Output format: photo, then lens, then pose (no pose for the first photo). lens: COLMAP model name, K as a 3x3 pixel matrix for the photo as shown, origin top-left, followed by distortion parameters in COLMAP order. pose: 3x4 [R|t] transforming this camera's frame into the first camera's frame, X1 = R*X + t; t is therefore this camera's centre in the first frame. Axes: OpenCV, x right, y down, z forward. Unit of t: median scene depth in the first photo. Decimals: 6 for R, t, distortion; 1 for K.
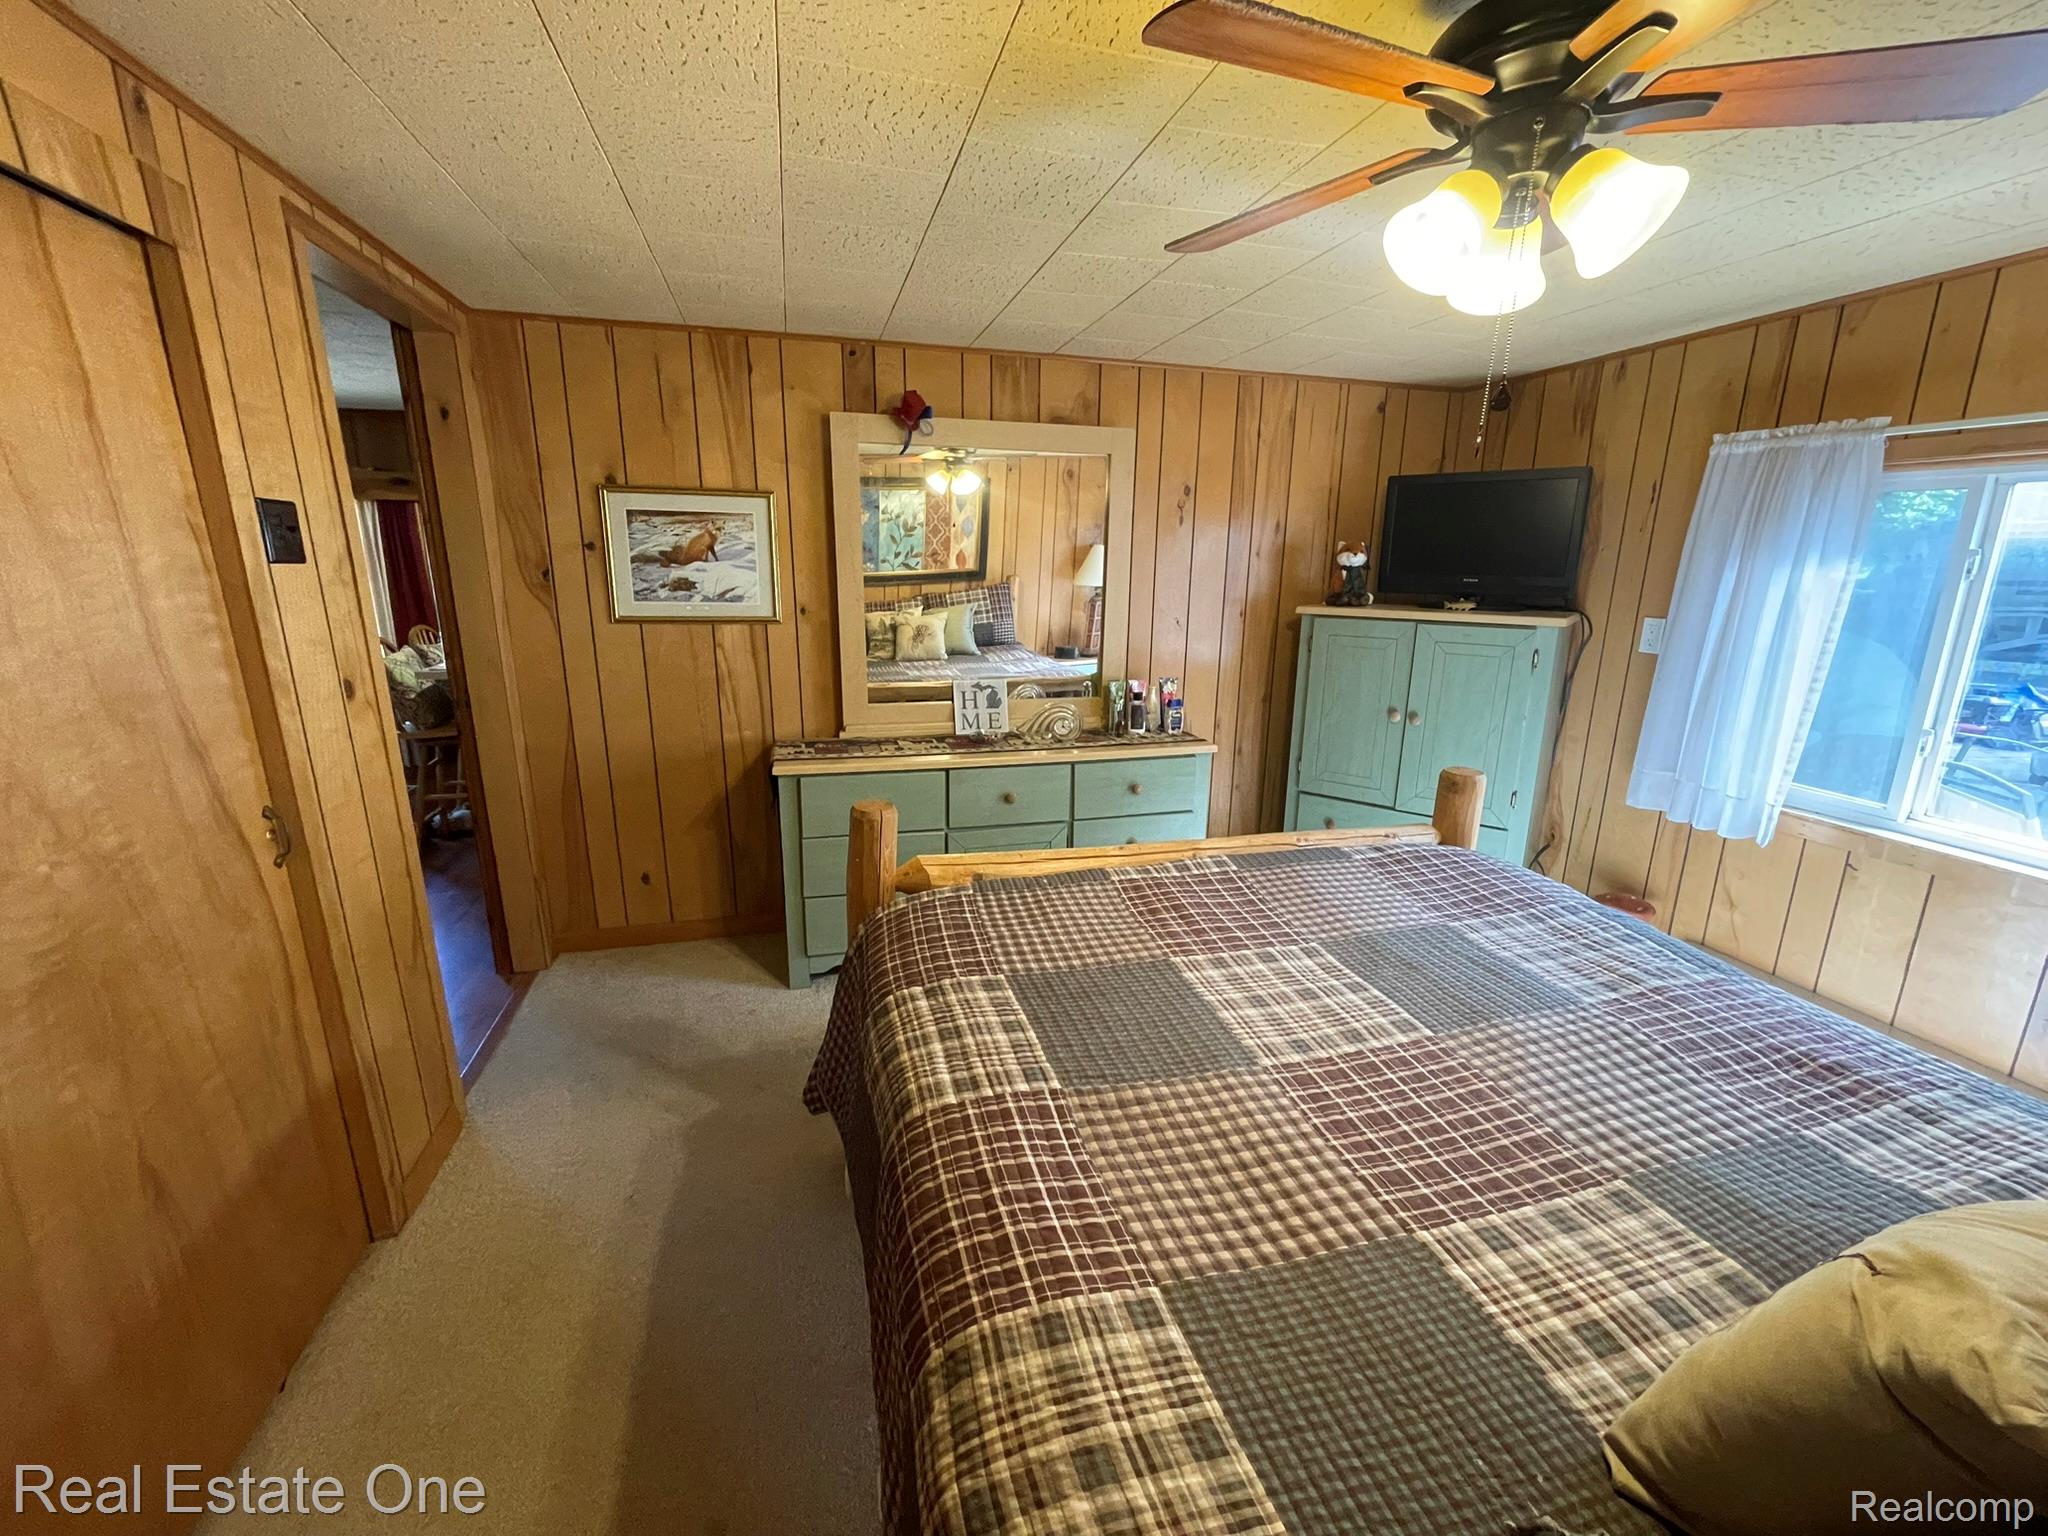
lens RADIAL K [[827.2, 0, 1020.3], [0, 827.2, 759.9], [0, 0, 1]] dist [-0.000741, -0.000079]
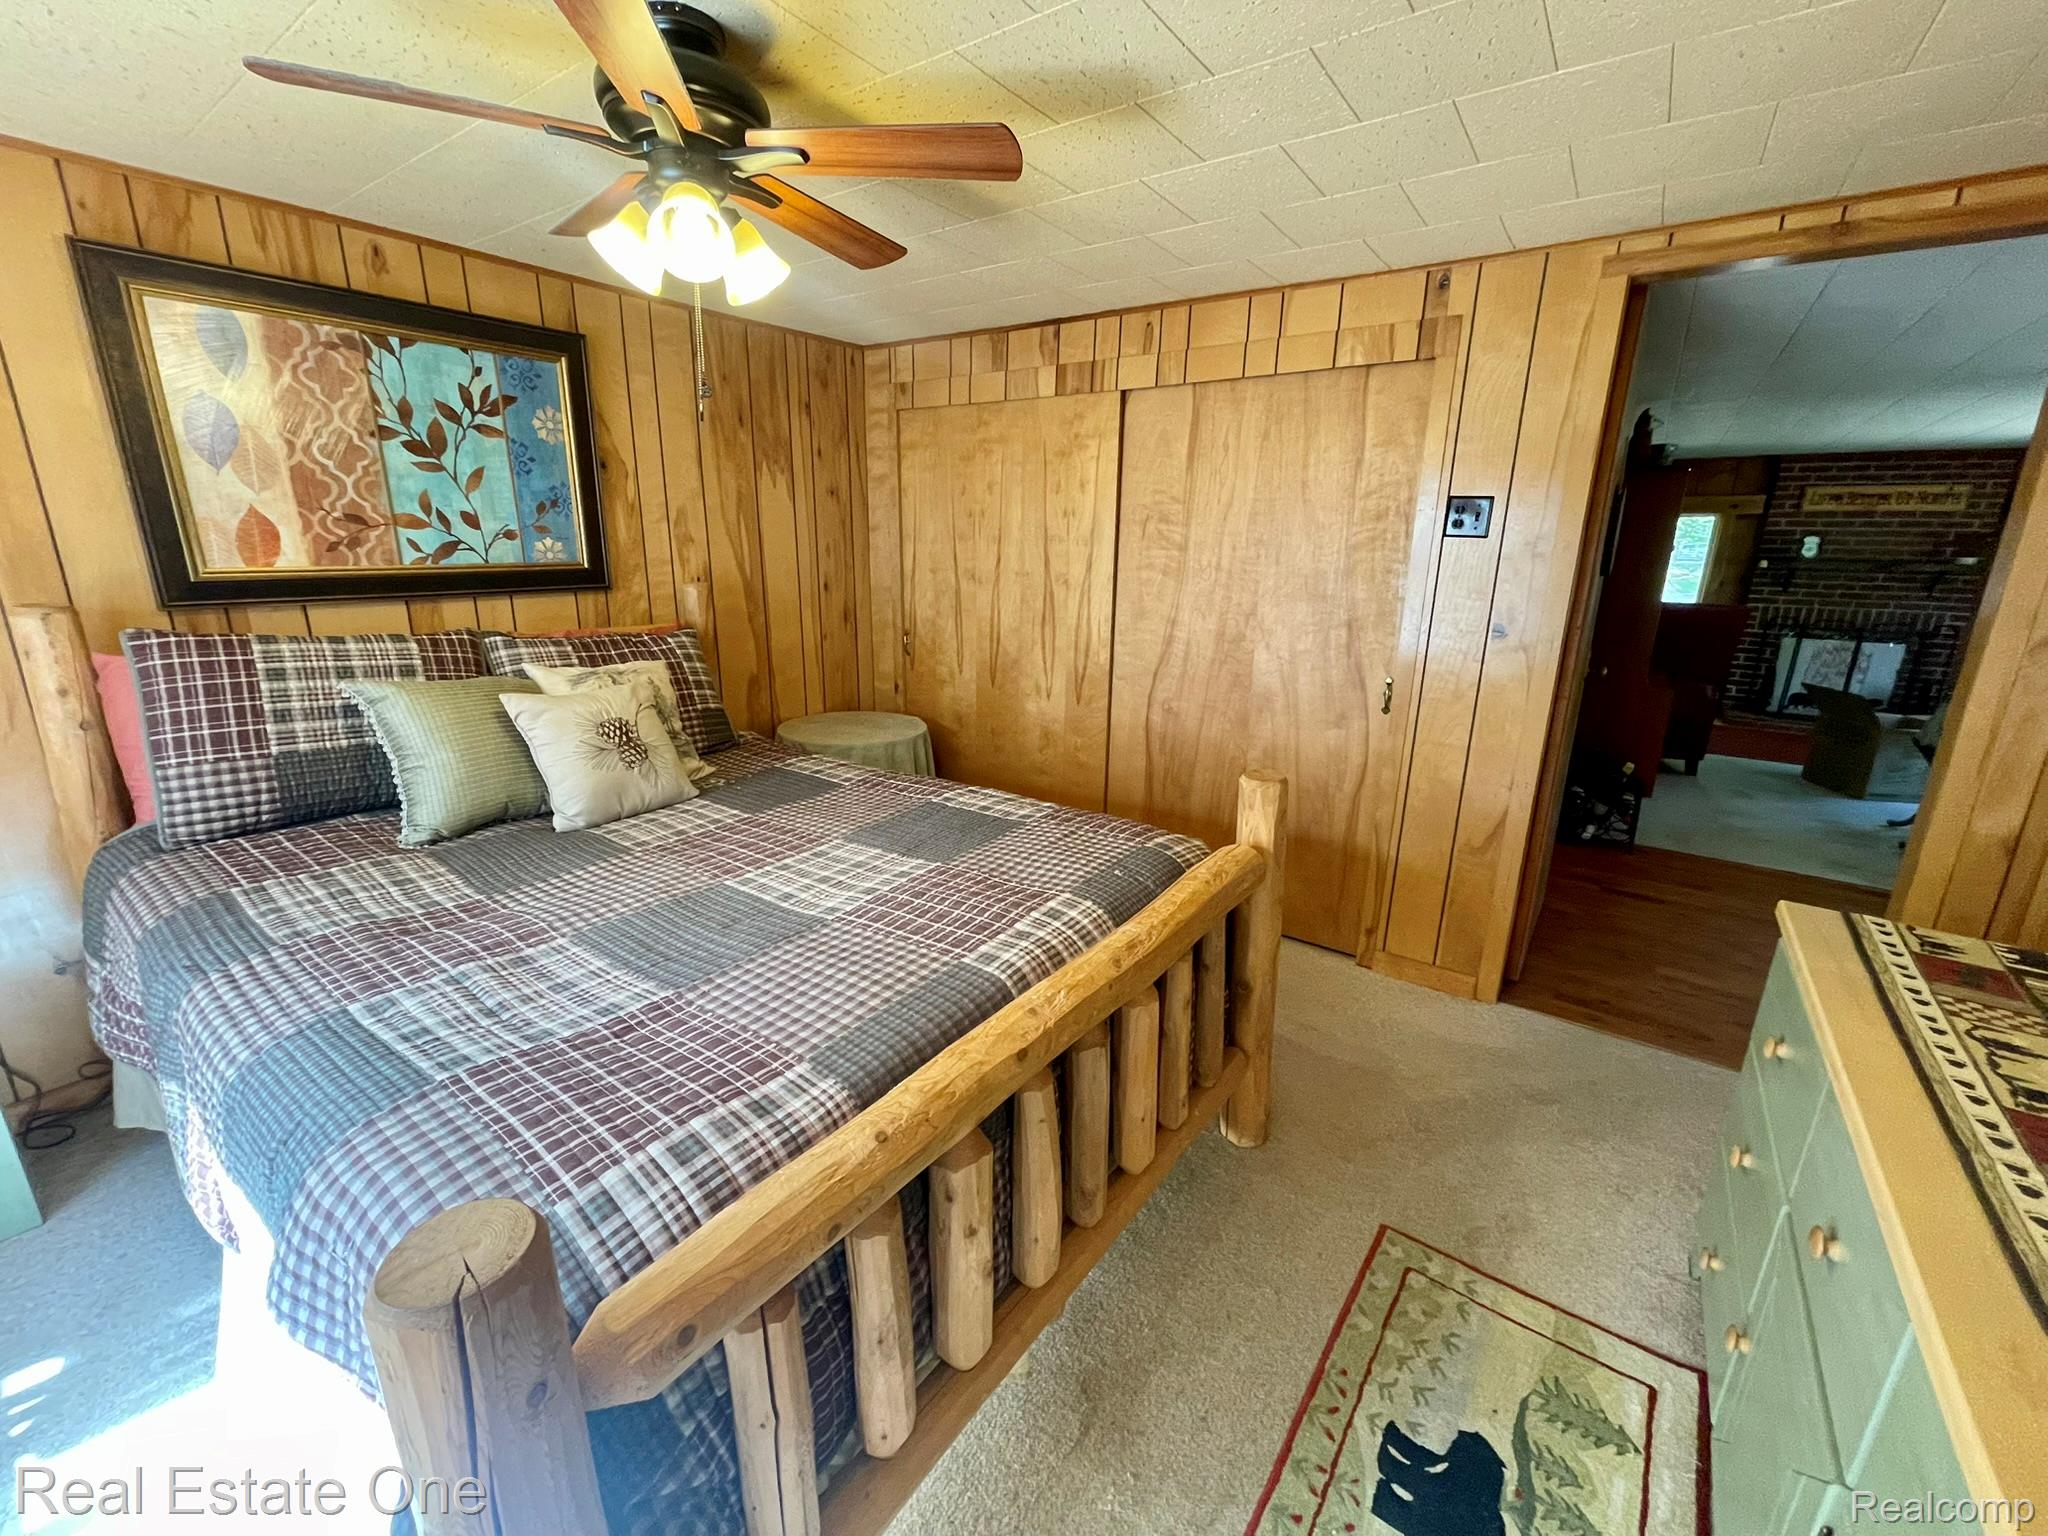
lens RADIAL K [[833.4, 0, 1024.9], [0, 833.4, 759.6], [0, 0, 1]] dist [-0.008836, -0.000835]
pose [[-0.775258, 0.141754, -0.615533, 0.623979], [-0.176479, 0.887074, 0.426562, -0.314813], [0.606490, 0.439324, -0.662694, 1.412851]]
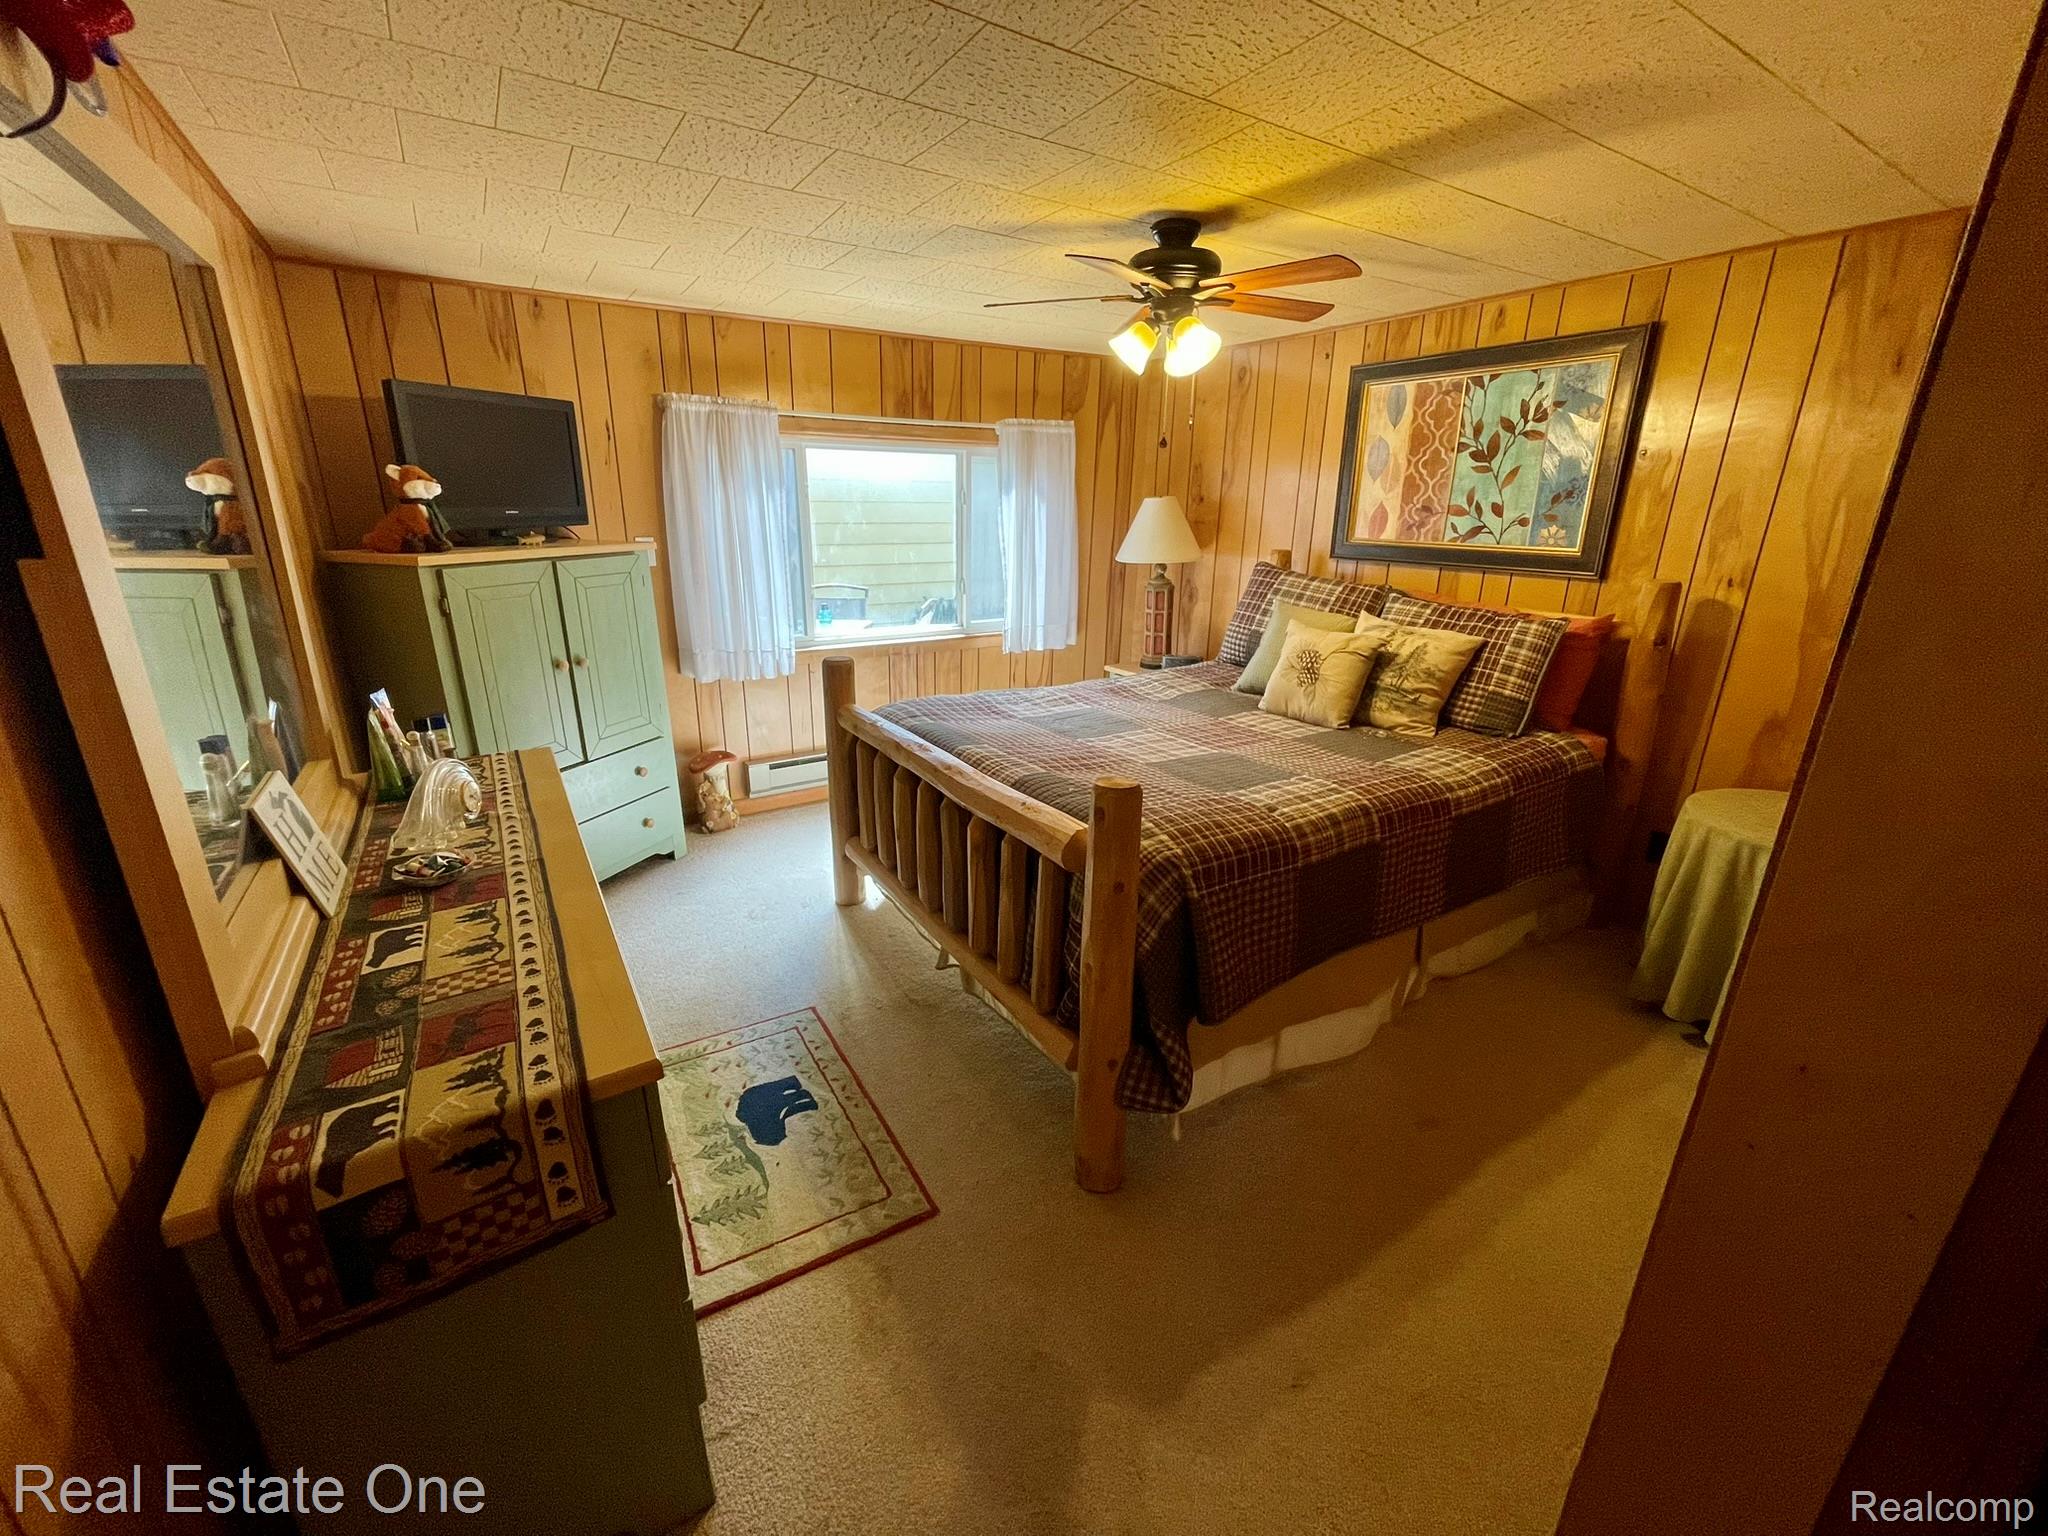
lens RADIAL K [[833.4, 0, 1024.9], [0, 833.4, 759.6], [0, 0, 1]] dist [-0.008836, -0.000835]
pose [[-0.309889, -0.298381, 0.902739, -0.909055], [0.216825, 0.902281, 0.372660, -0.307491], [-0.925719, 0.311219, -0.214911, 1.224695]]
